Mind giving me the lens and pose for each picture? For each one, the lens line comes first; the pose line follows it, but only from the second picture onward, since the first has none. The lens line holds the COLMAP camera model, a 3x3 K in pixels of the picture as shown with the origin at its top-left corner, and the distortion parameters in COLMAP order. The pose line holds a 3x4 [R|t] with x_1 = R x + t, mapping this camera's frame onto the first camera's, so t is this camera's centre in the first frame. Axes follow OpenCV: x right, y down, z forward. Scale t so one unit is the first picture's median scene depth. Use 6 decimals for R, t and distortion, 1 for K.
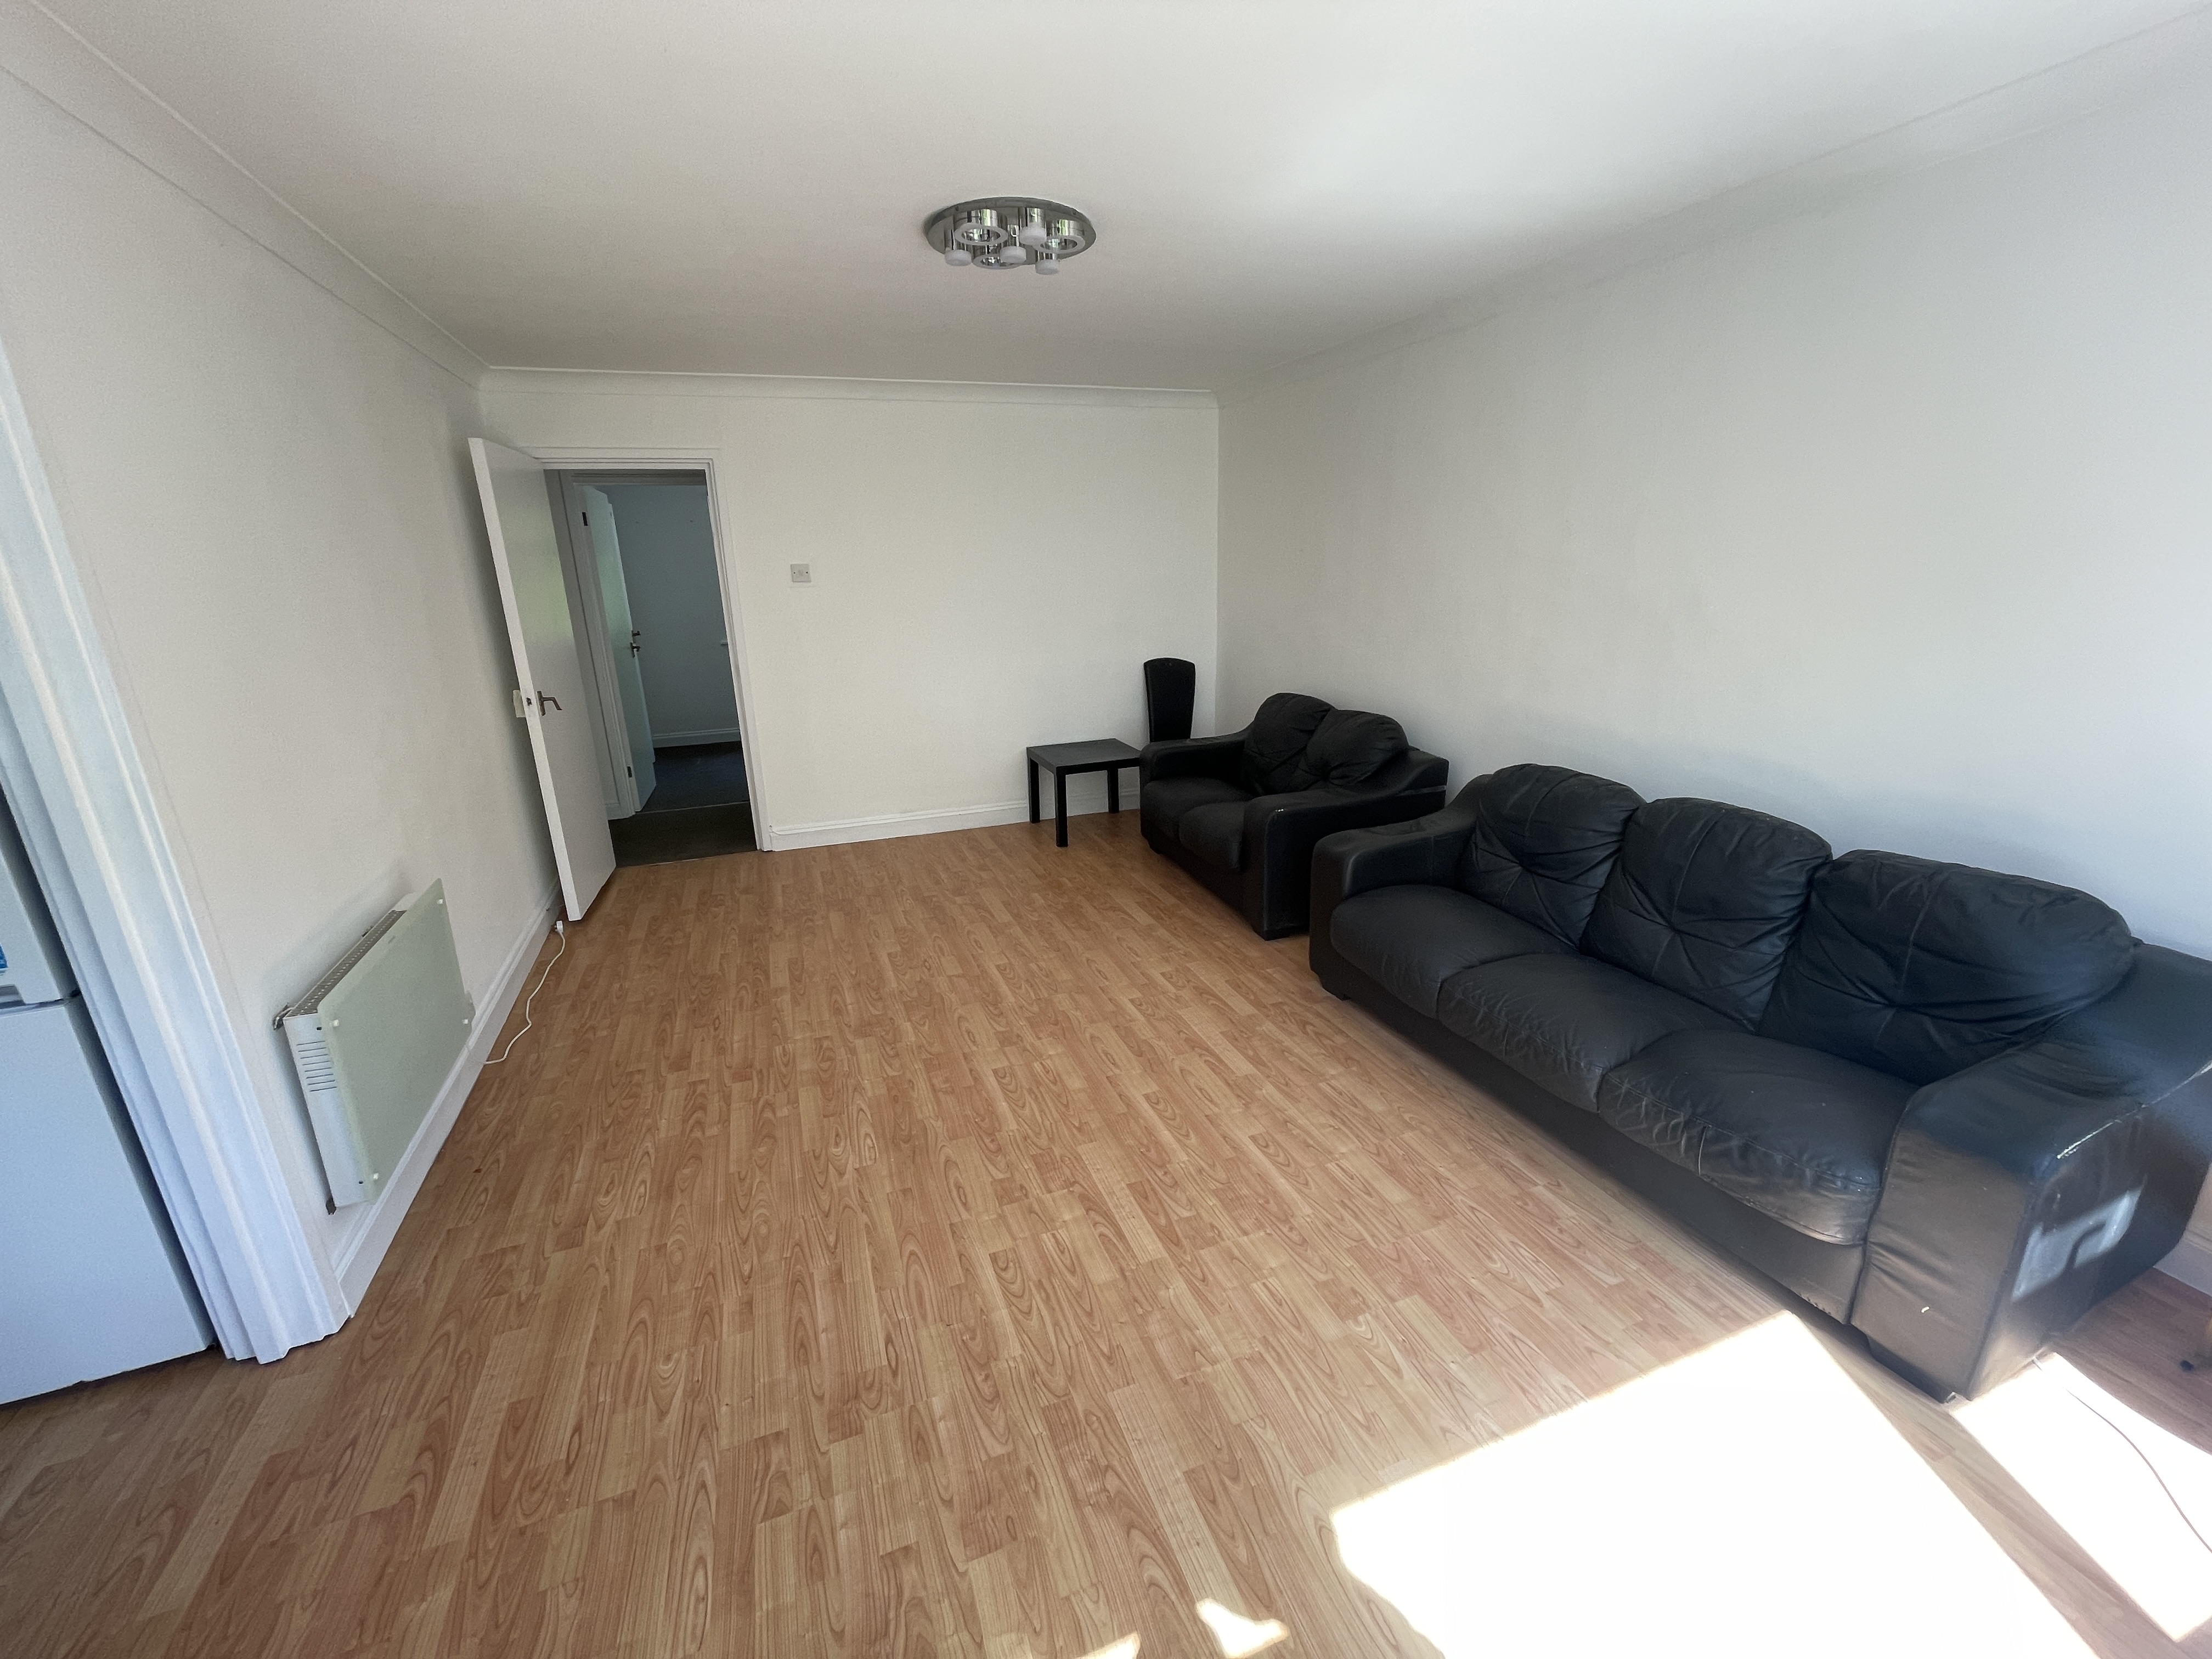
lens RADIAL K [[893.5, 0, 1091.5], [0, 893.5, 825.1], [0, 0, 1]] dist [0.002621, 0.000403]
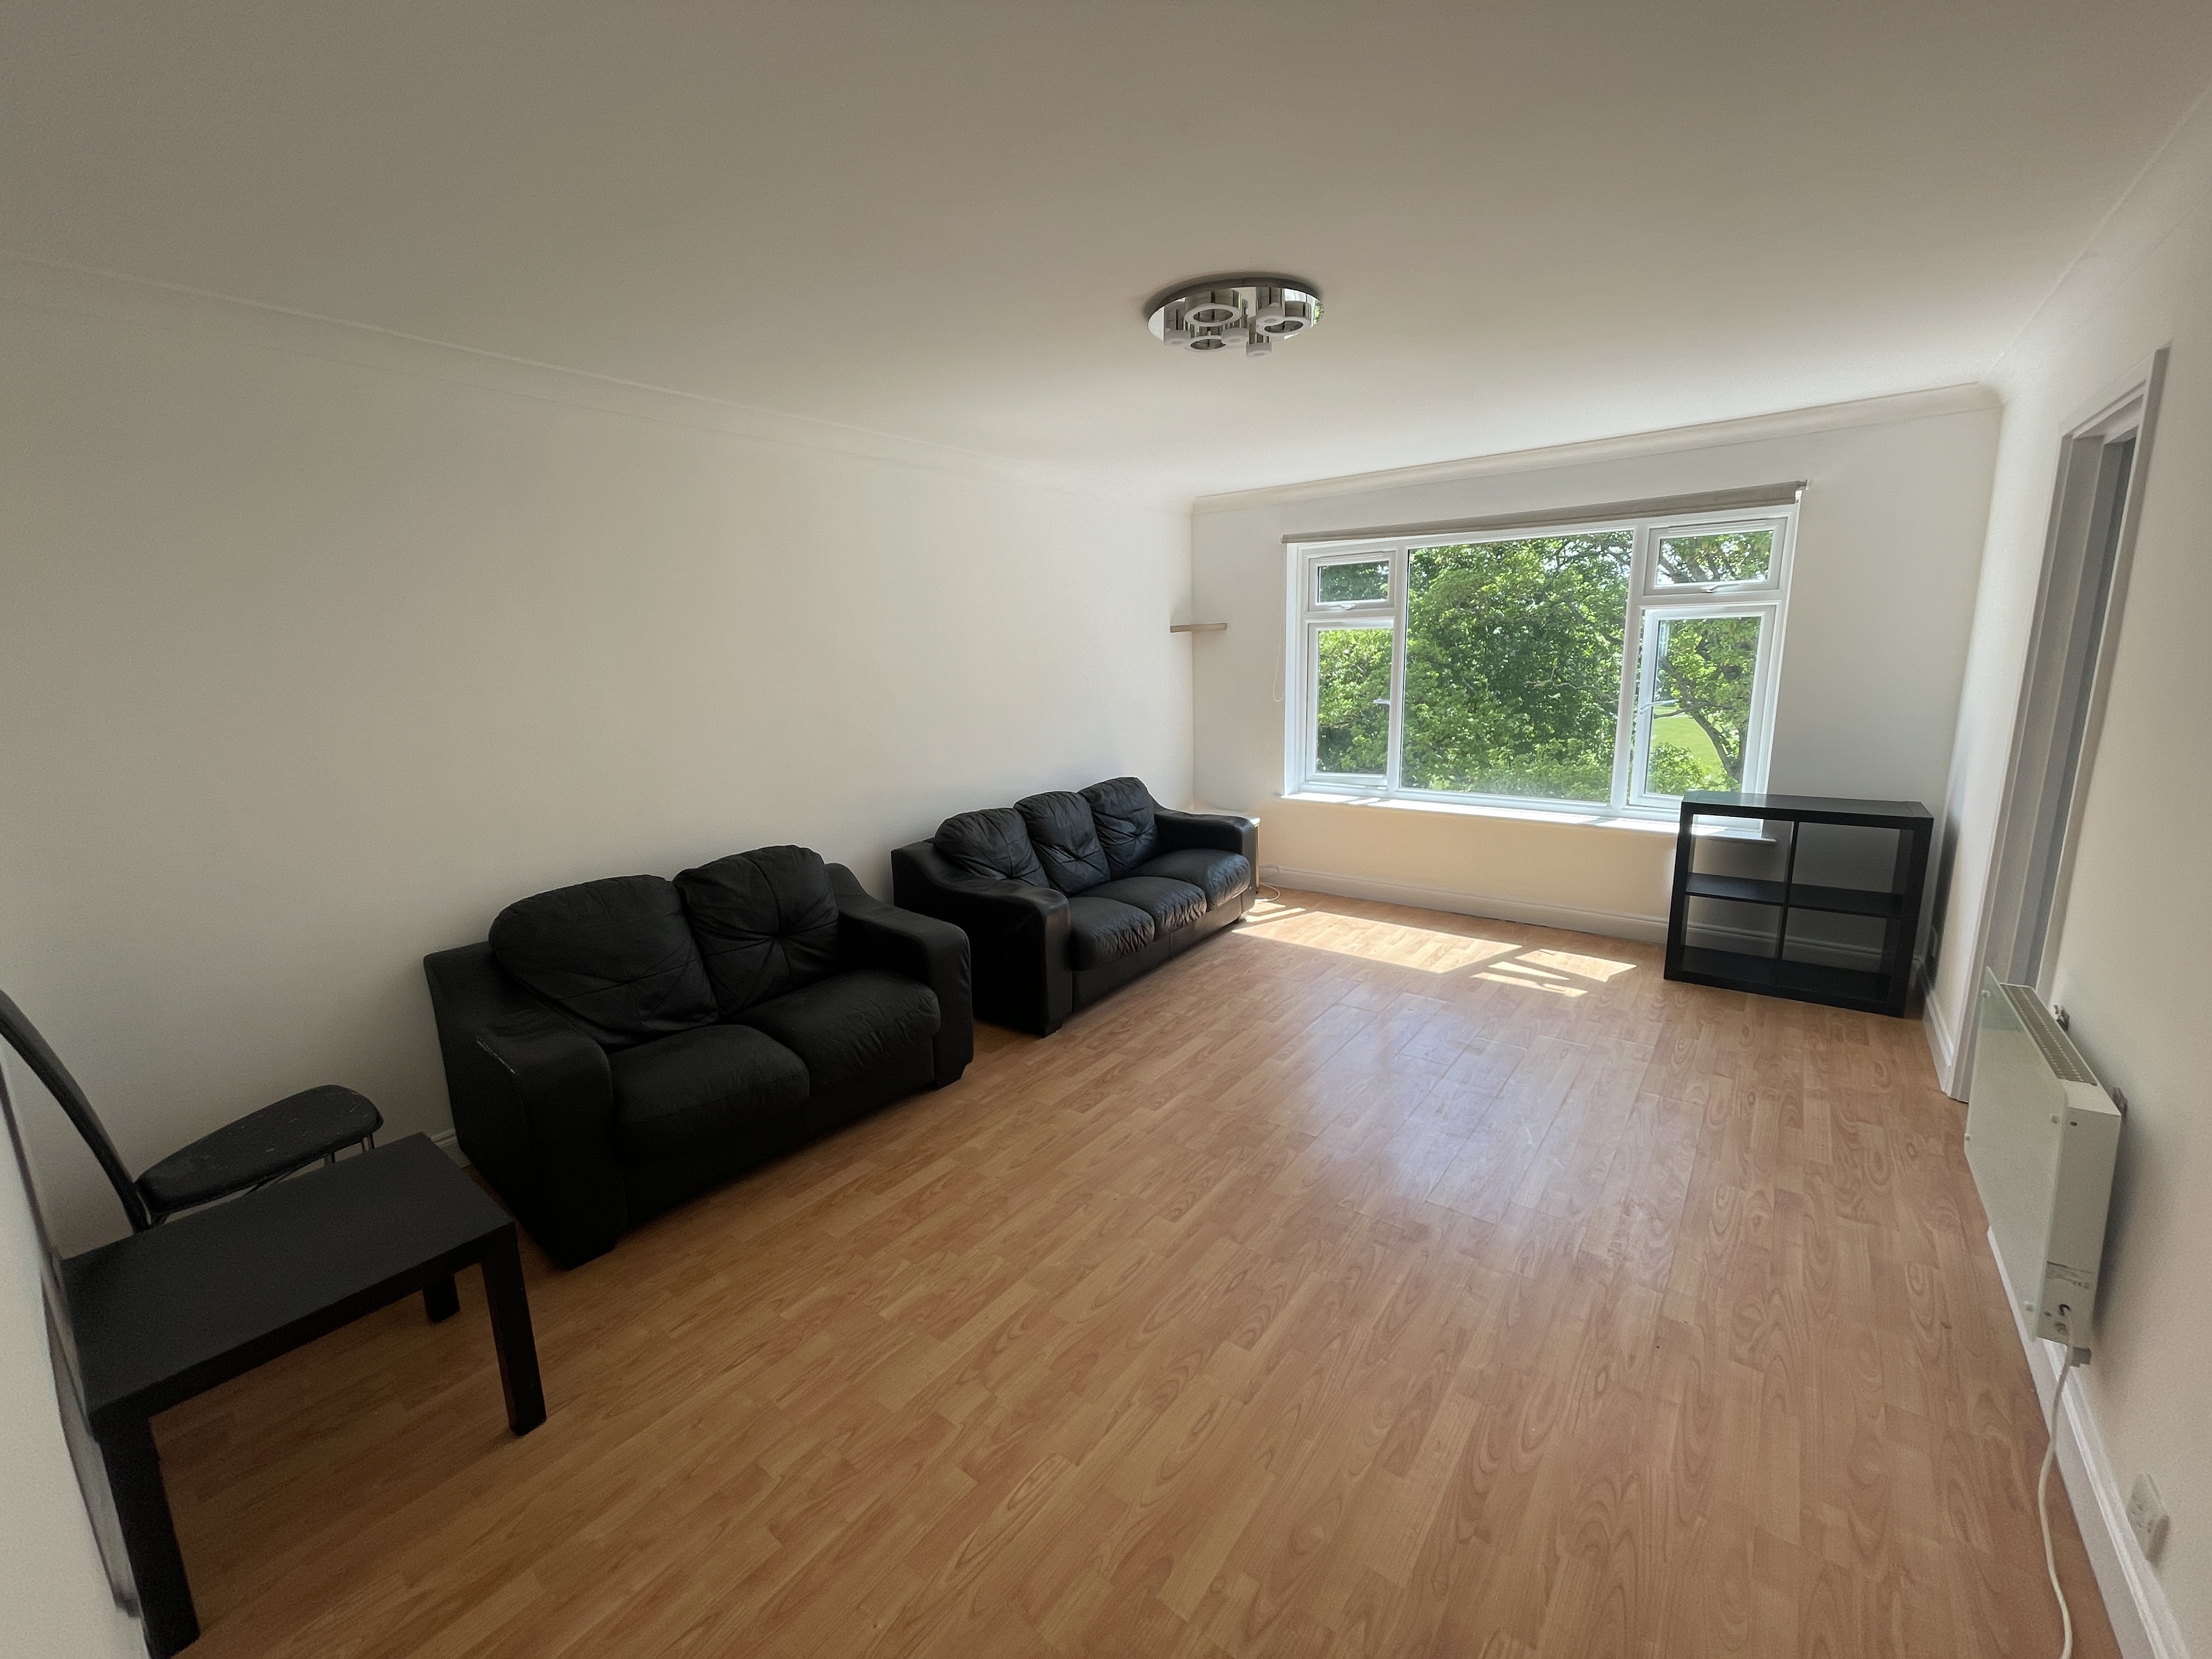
lens RADIAL K [[893.5, 0, 1111.8], [0, 893.5, 822.2], [0, 0, 1]] dist [0.002621, 0.000403]
pose [[-0.536562, -0.127107, 0.834233, -0.654330], [0.281393, 0.905058, 0.318884, -0.376599], [-0.795562, 0.405849, -0.449853, 1.296462]]
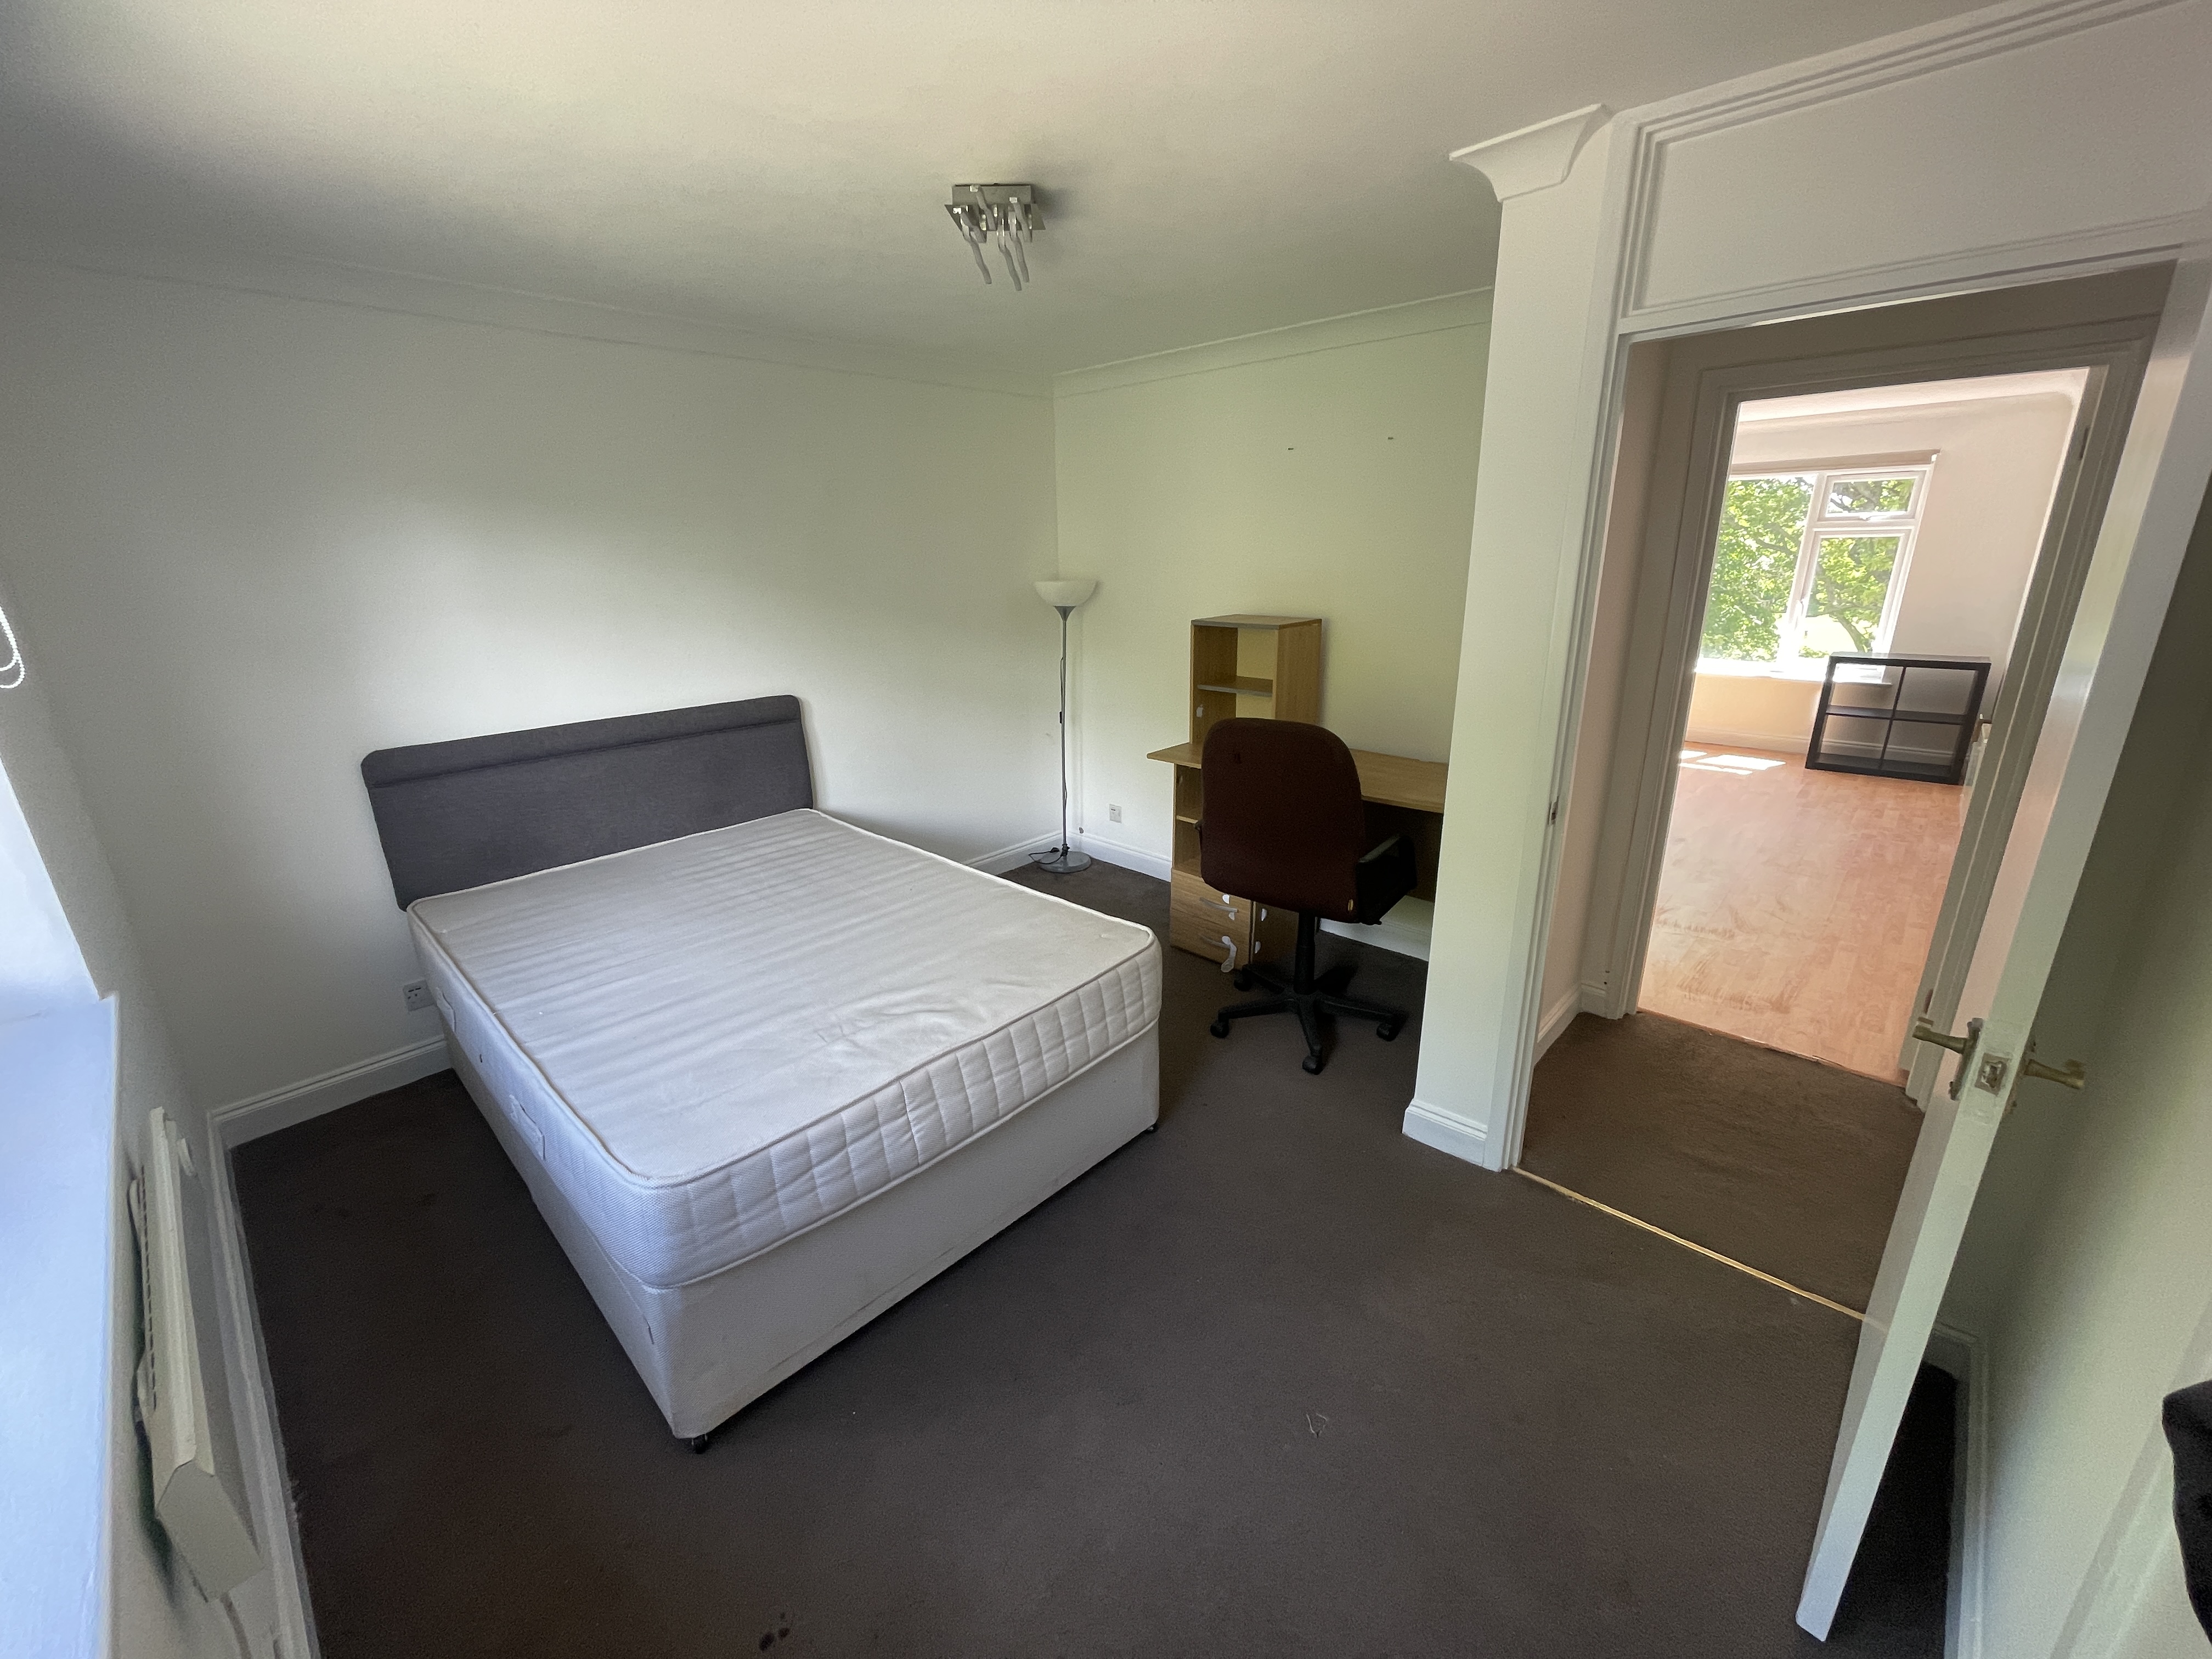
lens RADIAL K [[893.5, 0, 1084.5], [0, 893.5, 830.9], [0, 0, 1]] dist [0.002621, 0.000403]
pose [[-0.439218, -0.238197, 0.866227, -1.099205], [0.293667, 0.873173, 0.389010, -0.685615], [-0.849027, 0.425243, -0.313563, 2.231985]]
